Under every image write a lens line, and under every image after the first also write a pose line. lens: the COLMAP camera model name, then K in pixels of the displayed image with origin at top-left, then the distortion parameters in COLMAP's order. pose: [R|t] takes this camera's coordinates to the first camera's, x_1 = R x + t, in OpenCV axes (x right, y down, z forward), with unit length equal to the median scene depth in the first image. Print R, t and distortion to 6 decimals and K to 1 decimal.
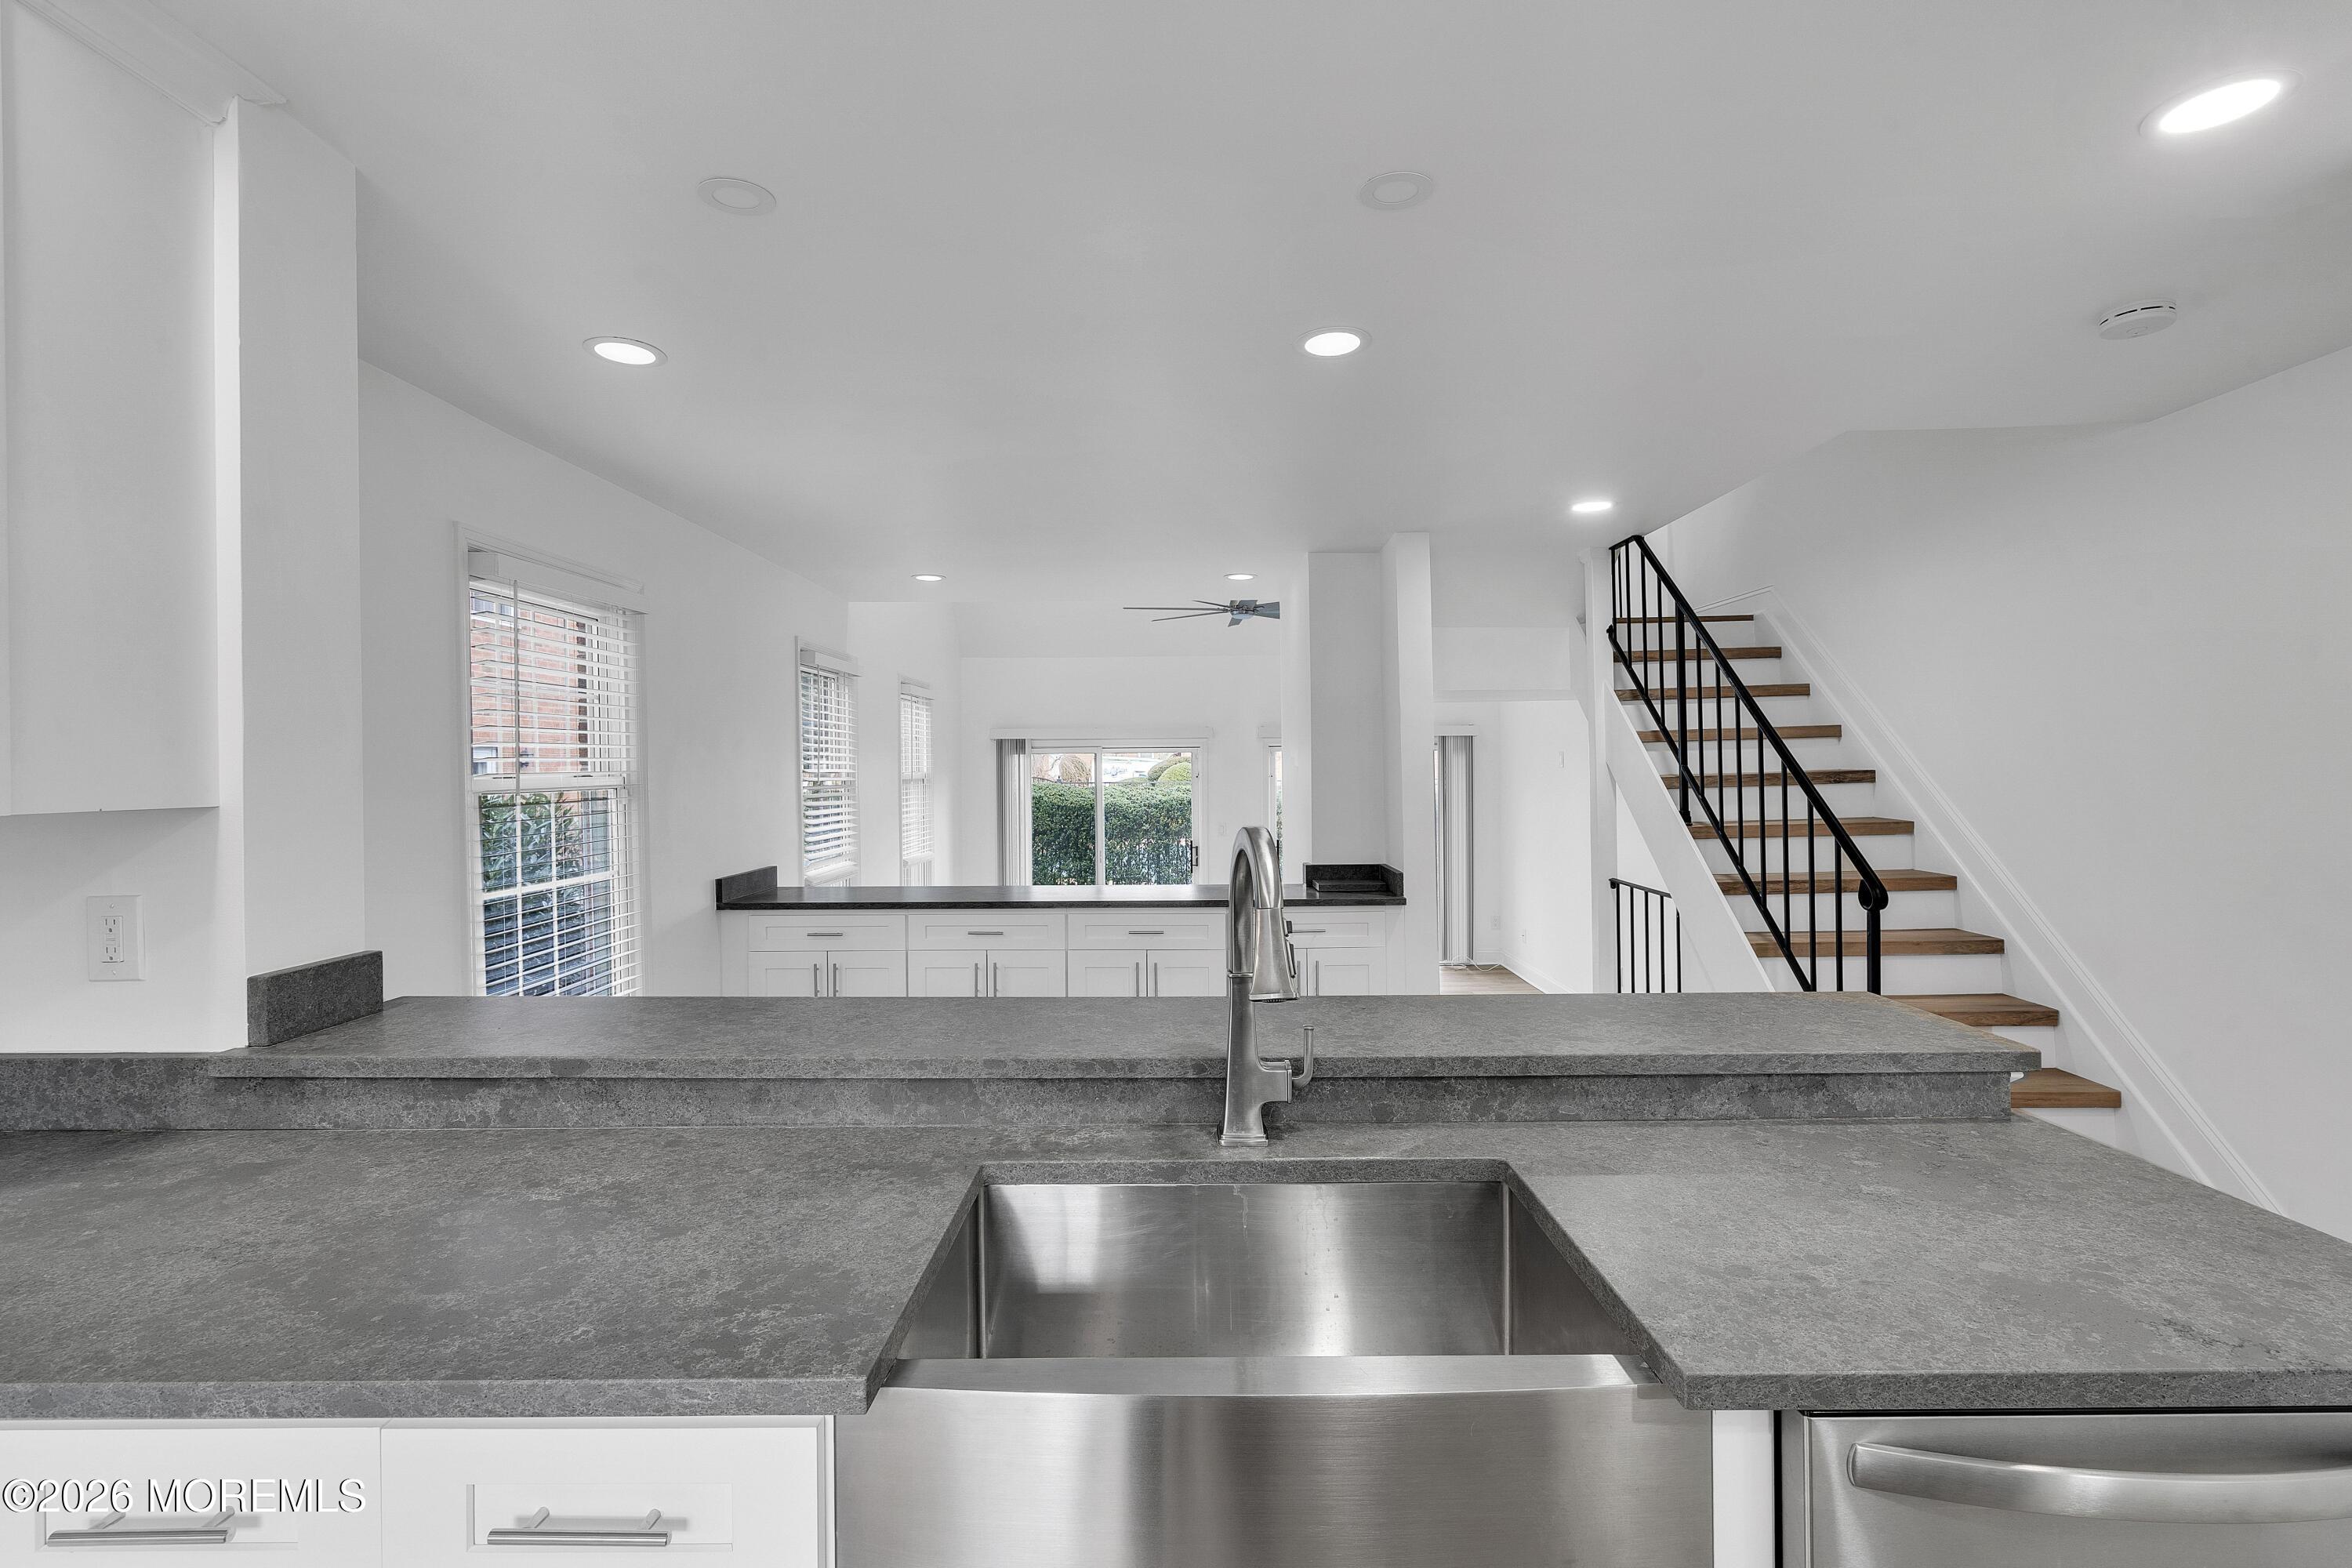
lens RADIAL K [[1071.5, 0, 1168.2], [0, 1071.5, 762.4], [0, 0, 1]] dist [-0.002532, 0.000658]
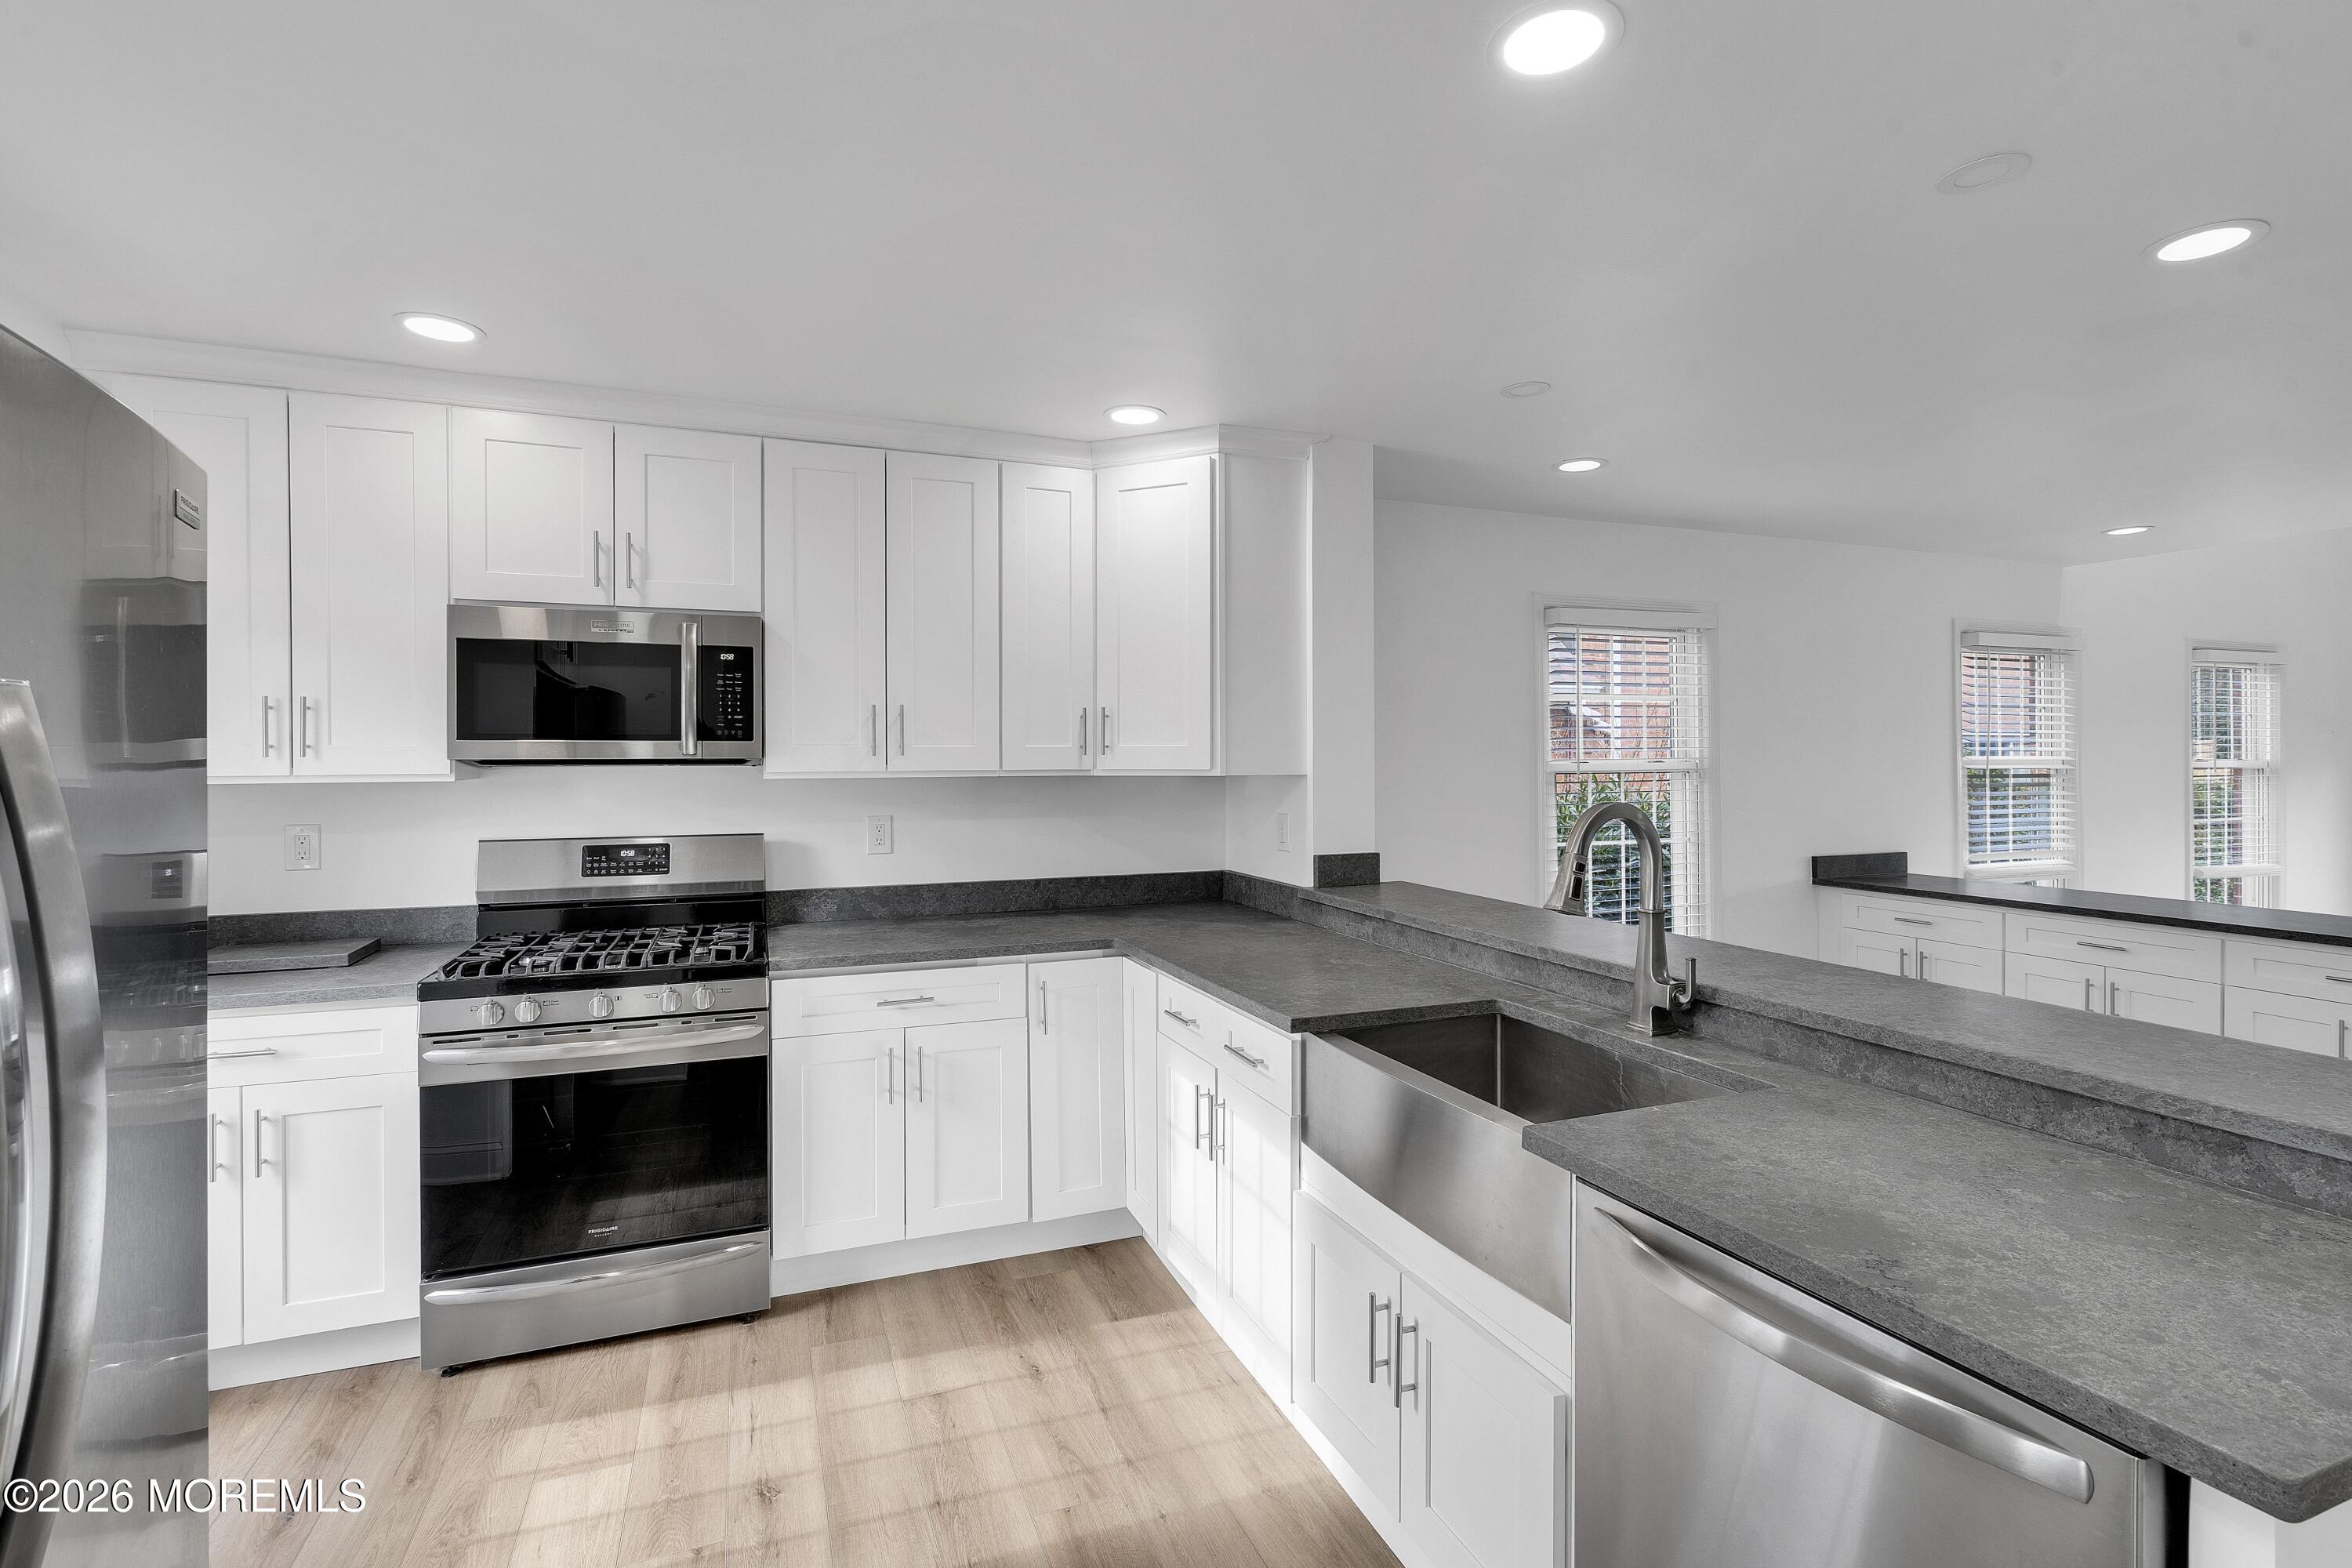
lens RADIAL K [[1071.5, 0, 1168.2], [0, 1071.5, 762.4], [0, 0, 1]] dist [-0.002532, 0.000658]
pose [[0.374703, 0.009373, -0.927098, 0.370617], [0.005187, 0.999912, 0.012206, -0.004443], [0.927130, -0.009383, 0.374621, -0.027762]]
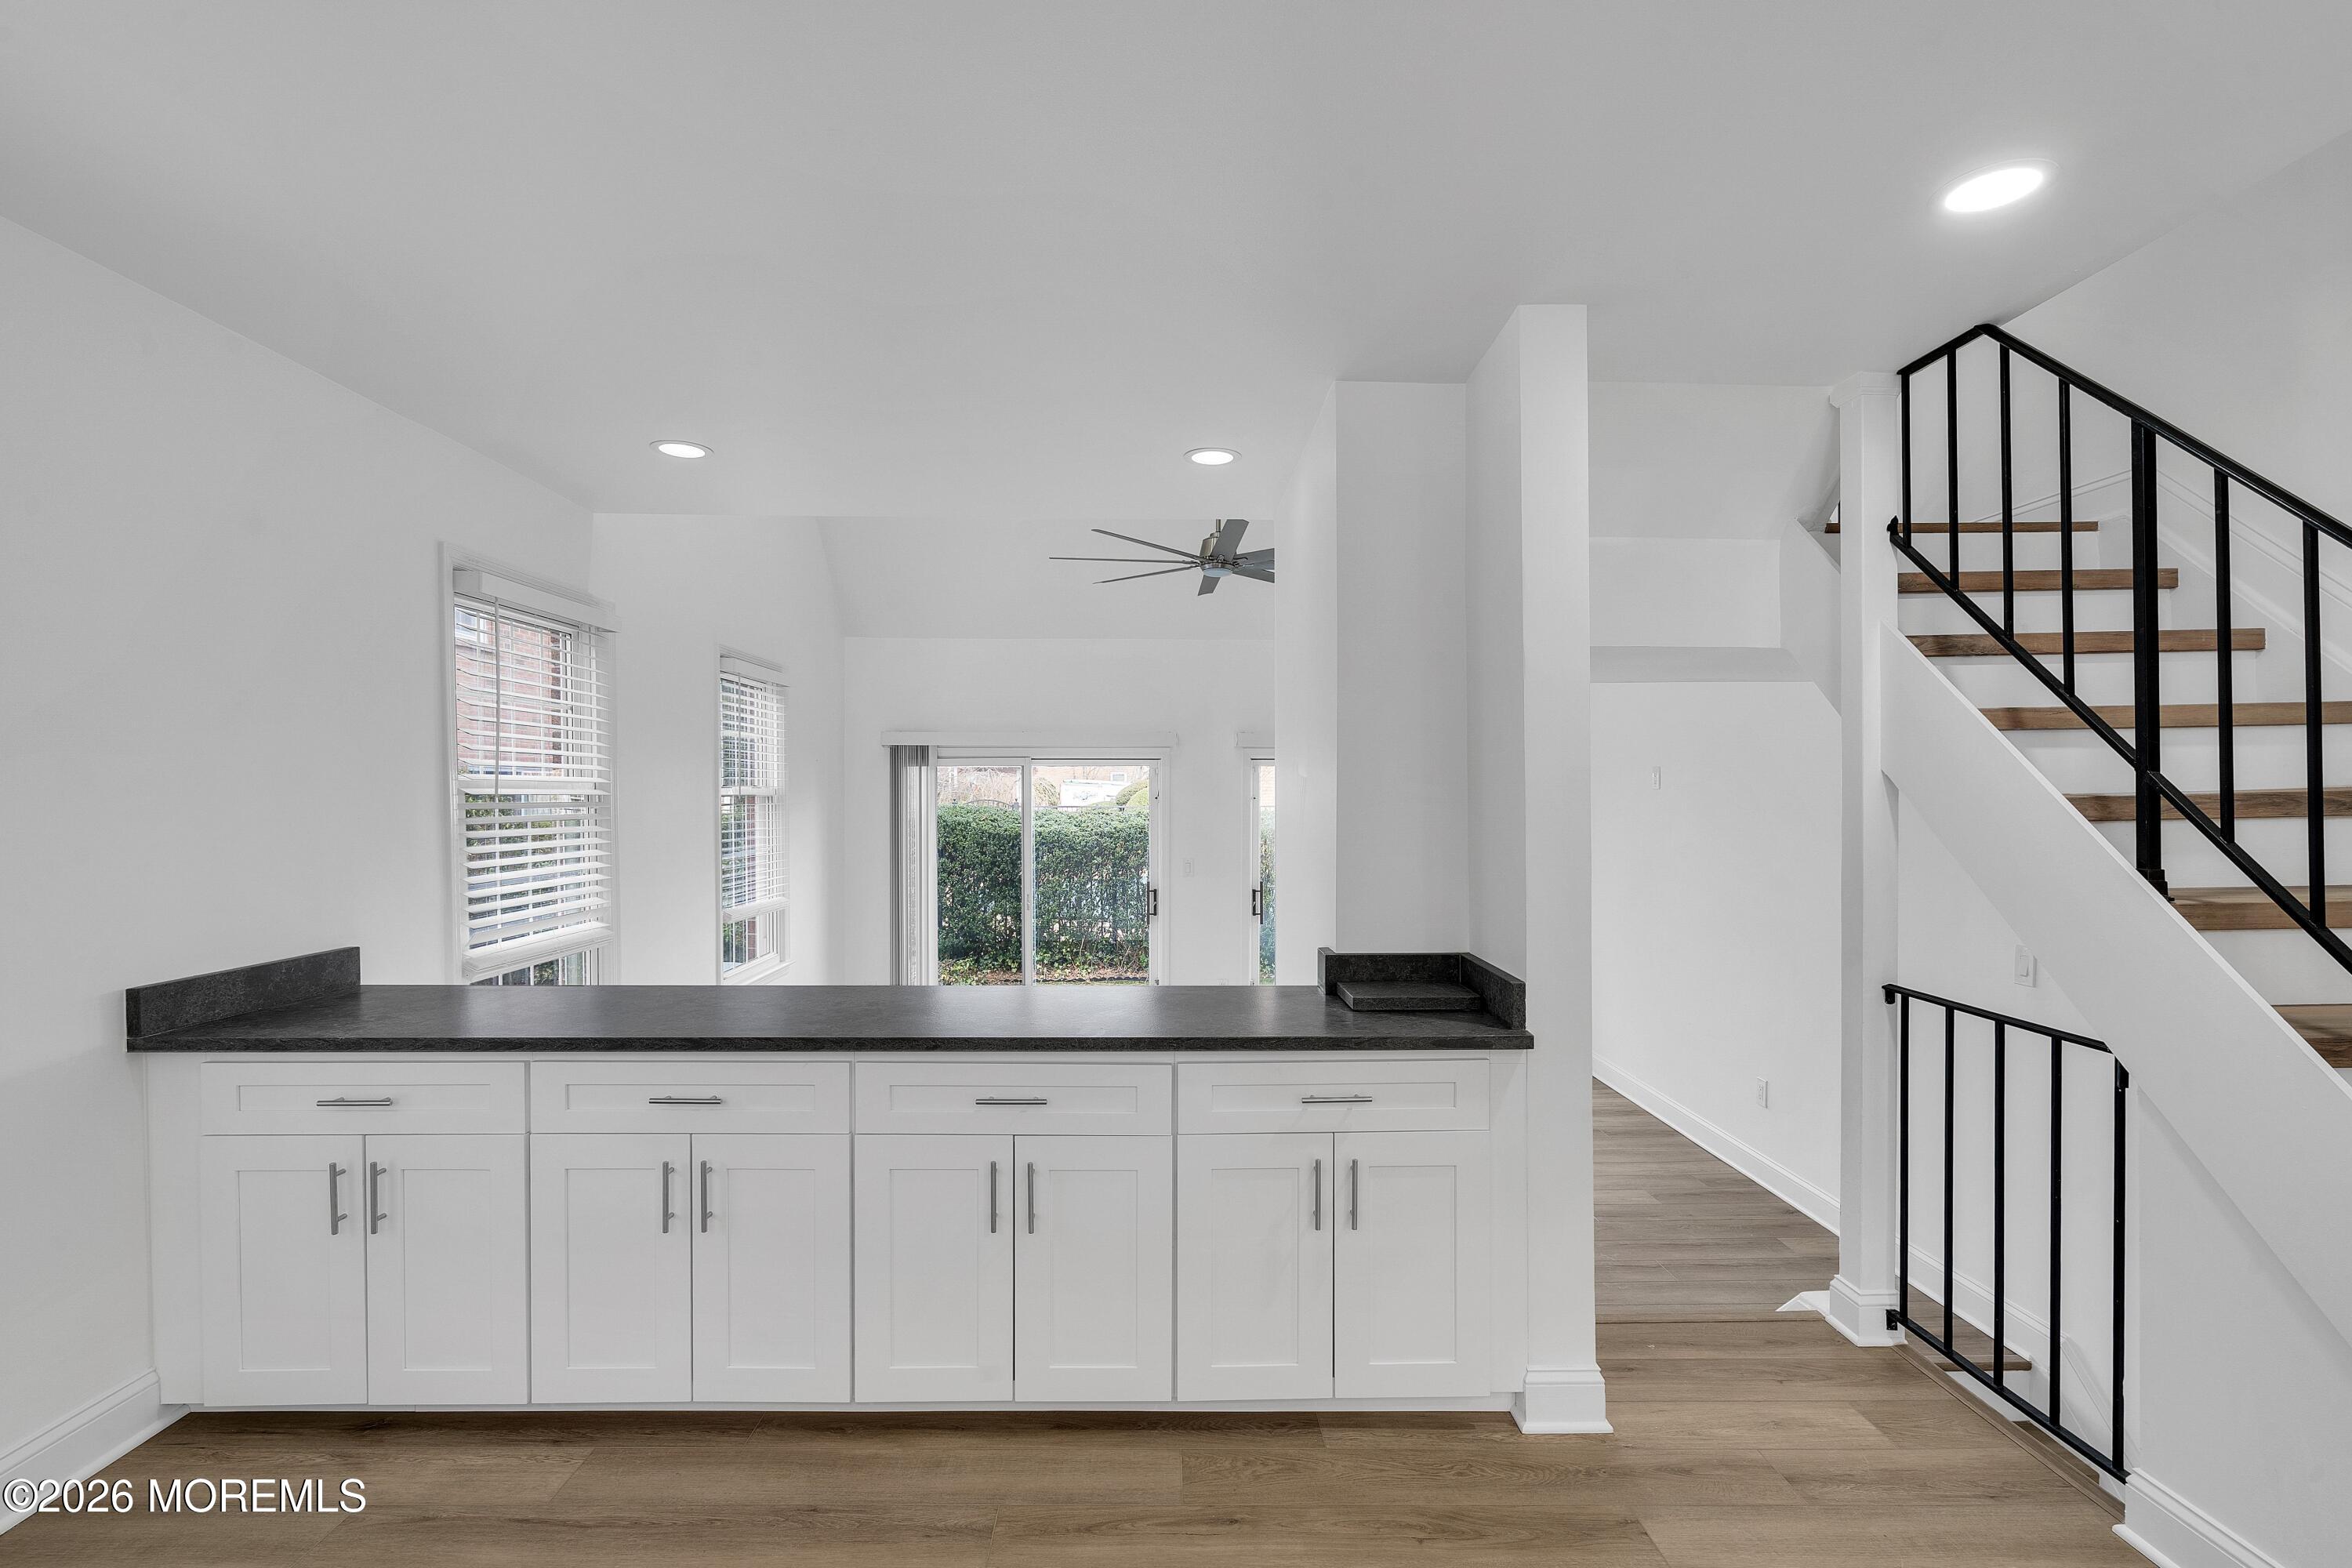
lens RADIAL K [[1079.5, 0, 1168.2], [0, 1079.5, 819.4], [0, 0, 1]] dist [-0.002575, -0.000308]
pose [[0.999719, 0.009637, 0.021660, 0.042024], [-0.010265, 0.999525, 0.029070, 0.014261], [-0.021369, -0.029284, 0.999343, 0.533133]]
